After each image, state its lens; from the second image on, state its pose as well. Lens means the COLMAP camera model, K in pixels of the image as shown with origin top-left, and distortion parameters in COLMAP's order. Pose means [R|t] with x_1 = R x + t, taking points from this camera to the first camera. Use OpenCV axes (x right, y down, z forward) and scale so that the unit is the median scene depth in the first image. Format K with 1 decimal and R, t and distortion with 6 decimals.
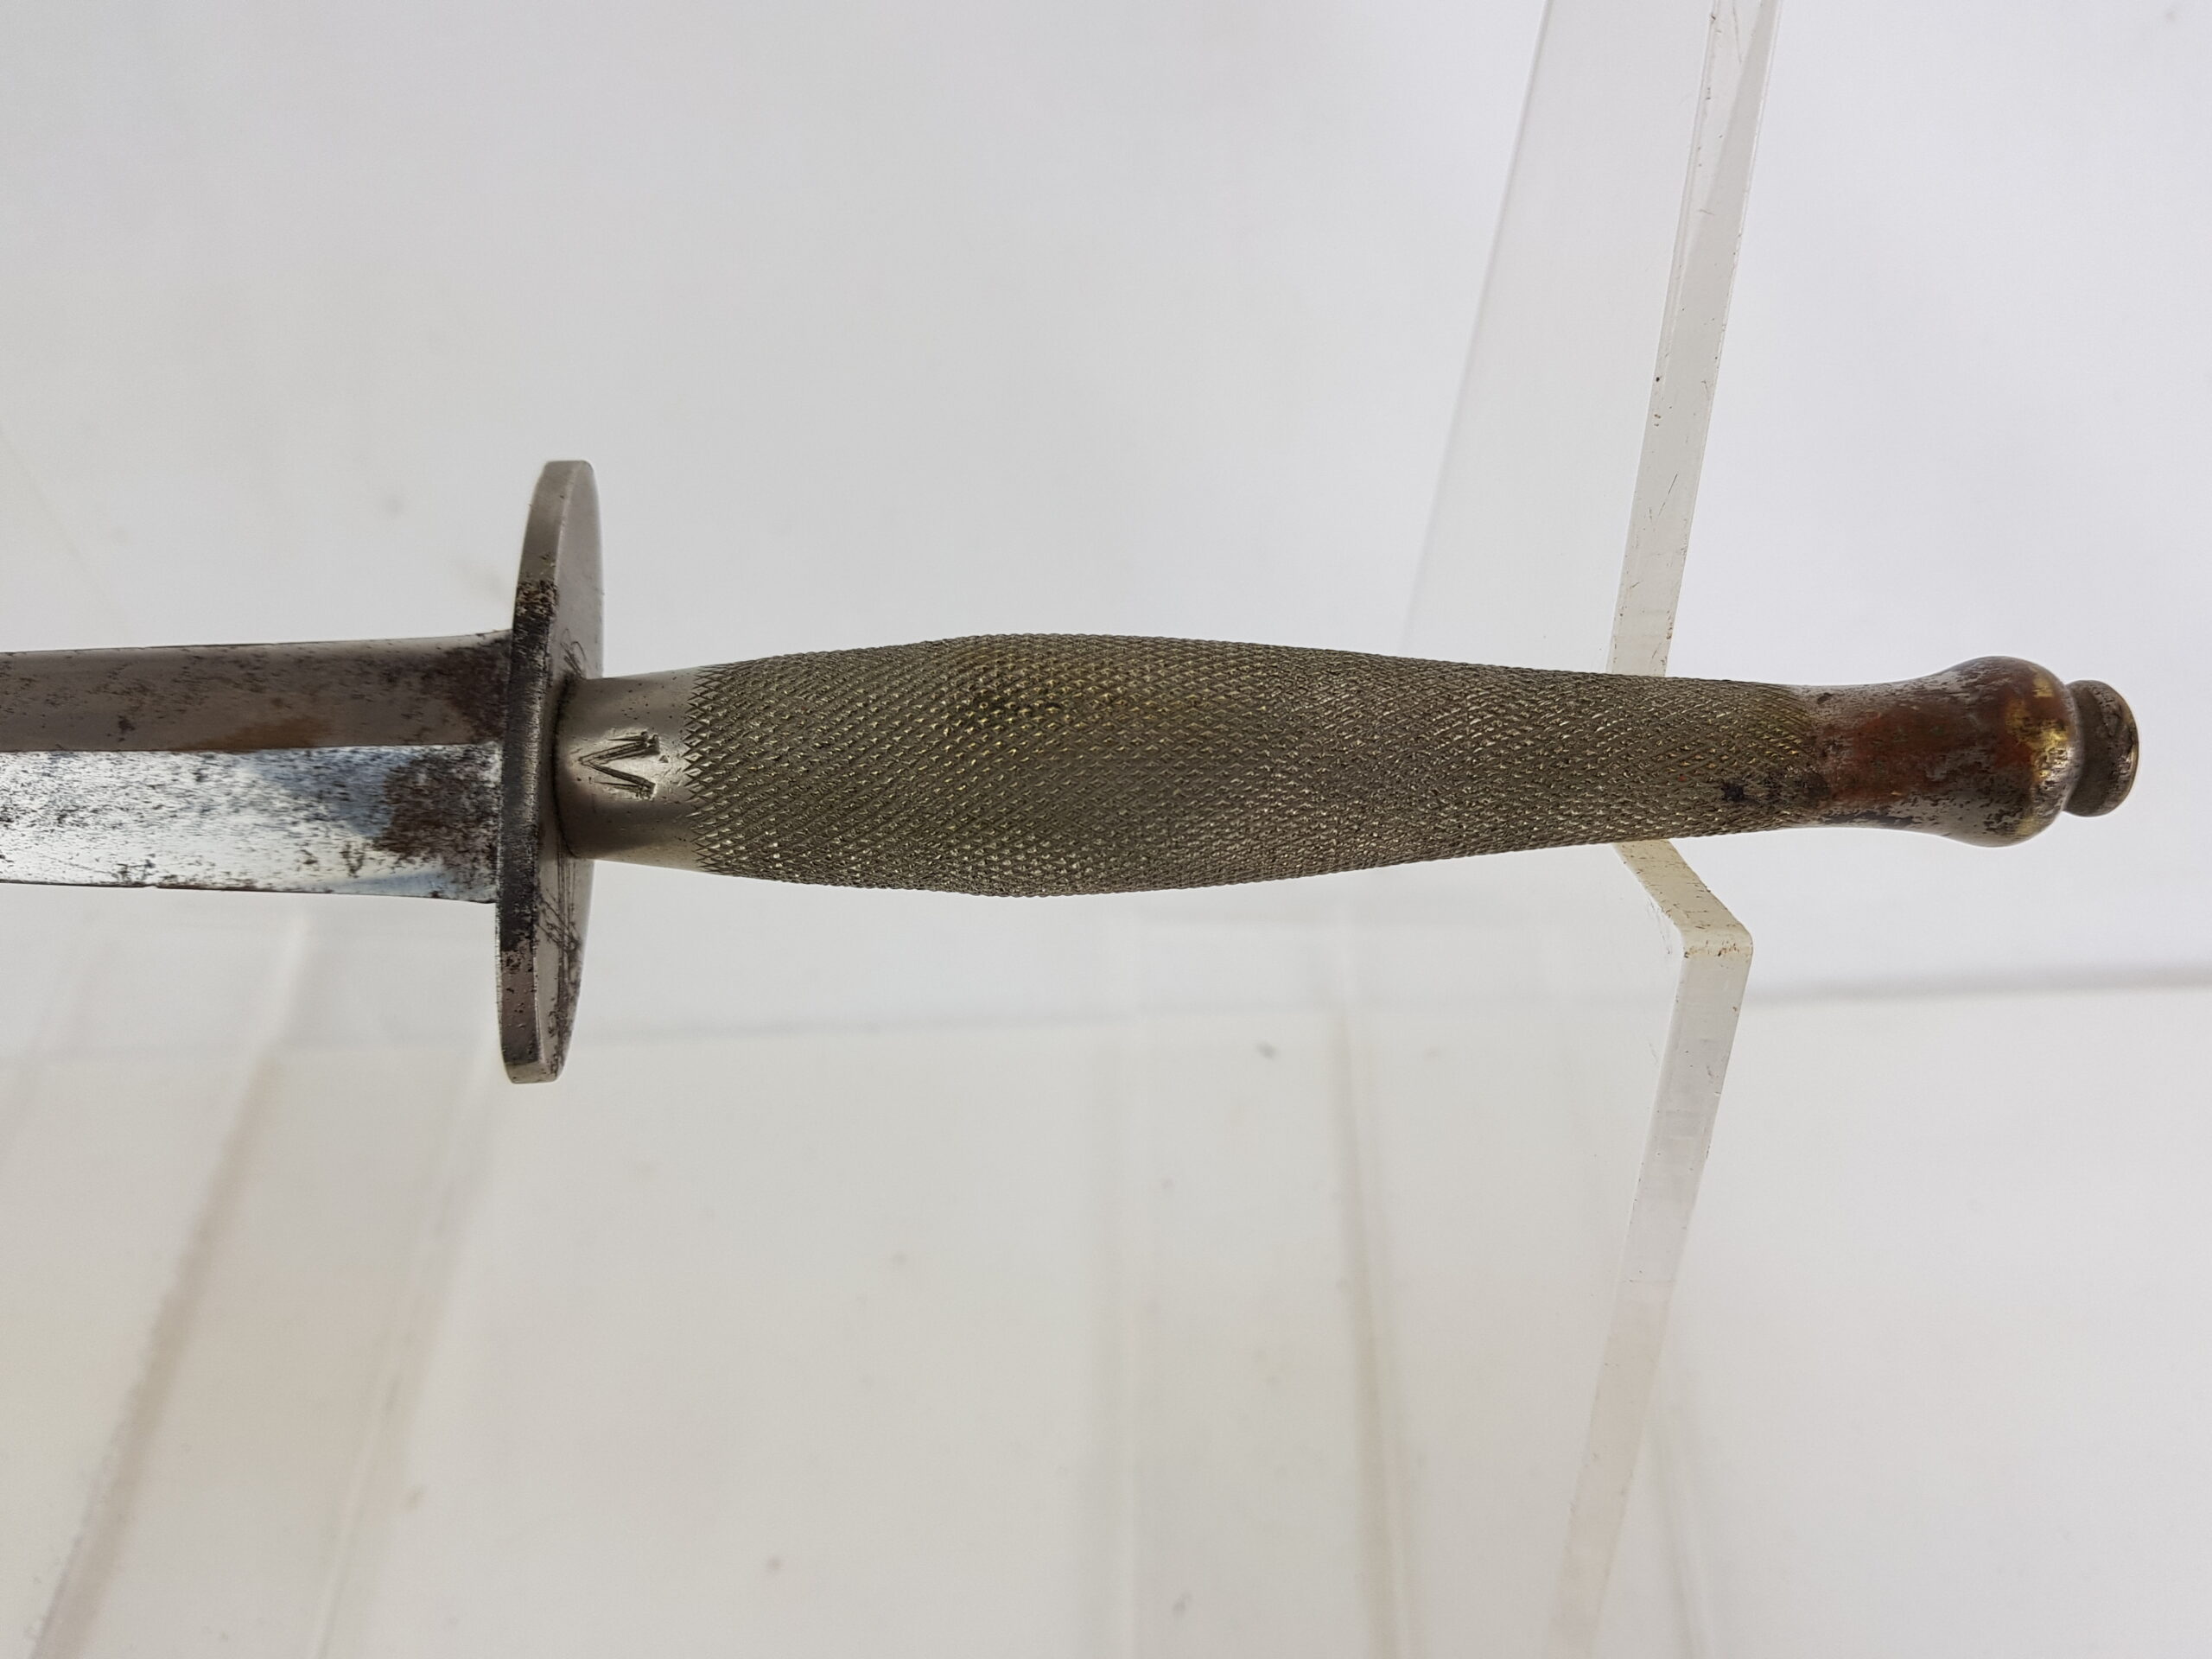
lens RADIAL K [[1676.2, 0, 1147.9], [0, 1676.2, 887.1], [0, 0, 1]] dist [0.060227, -0.194418]
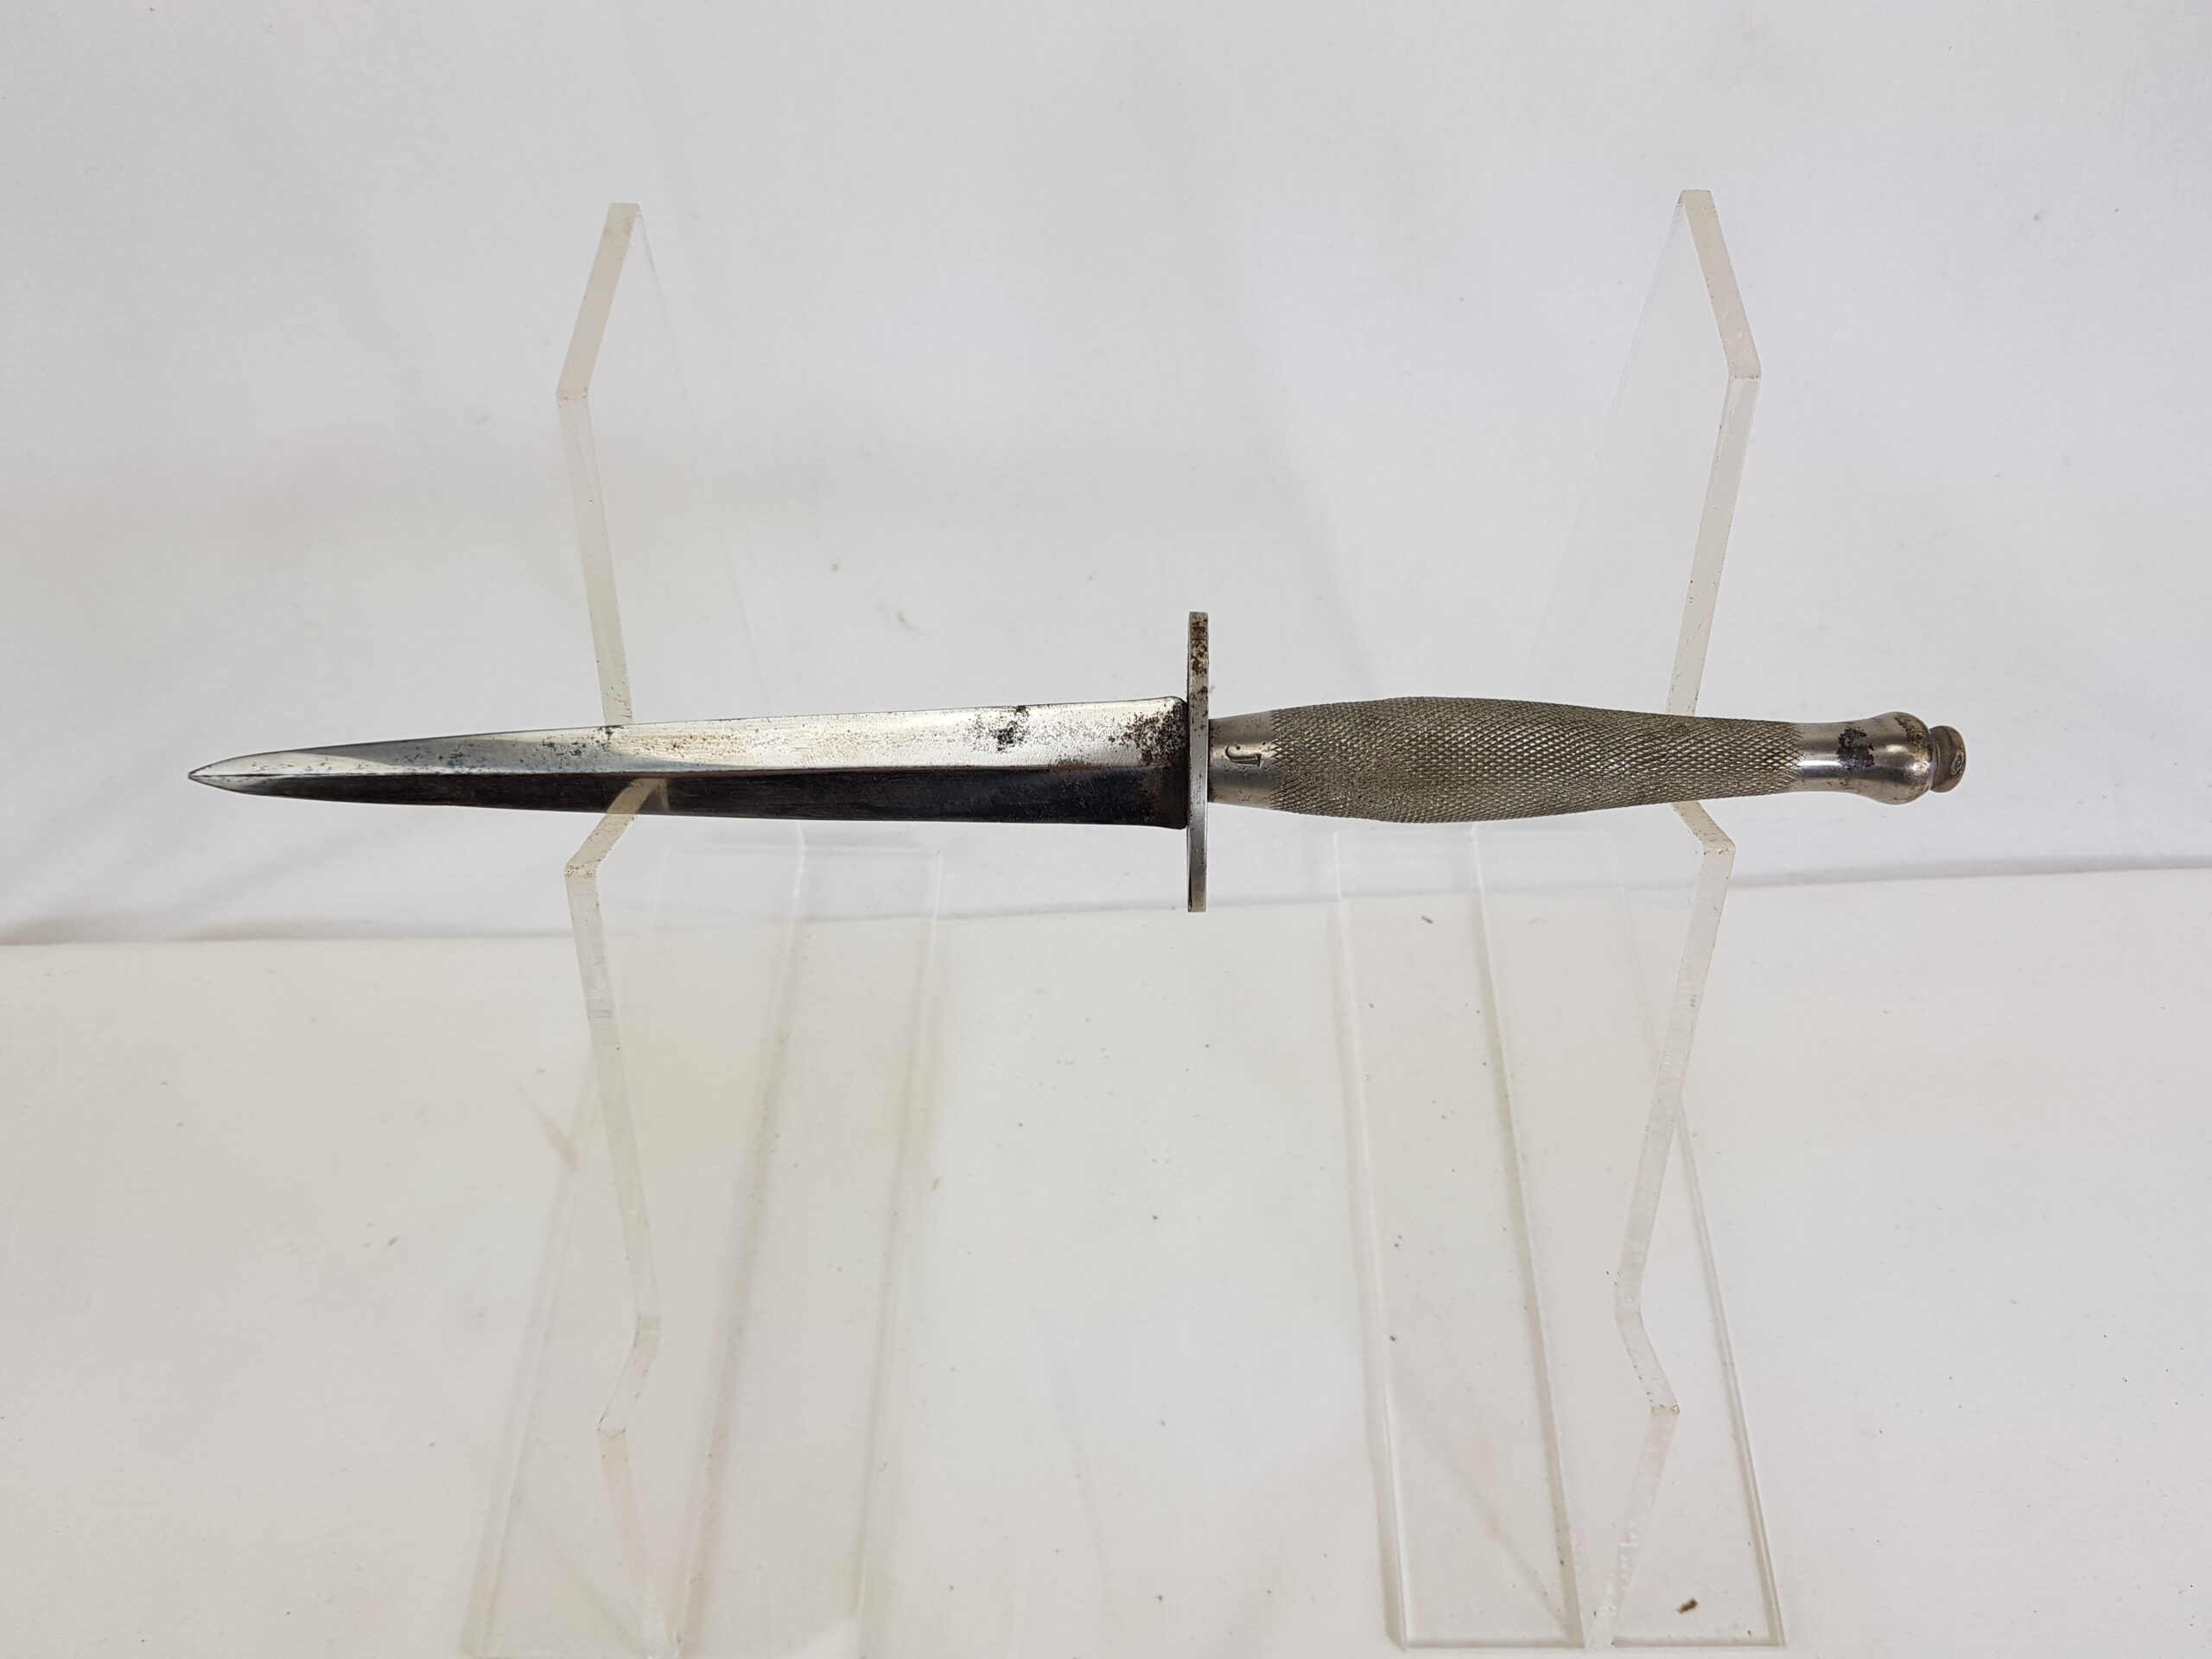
lens RADIAL K [[1650.9, 0, 1110.5], [0, 1650.9, 841.7], [0, 0, 1]] dist [0.070603, -0.181483]
pose [[0.999576, -0.009247, -0.027594, -0.370249], [0.010095, 0.999476, 0.030757, -0.051315], [0.027295, -0.031022, 0.999146, -1.098495]]
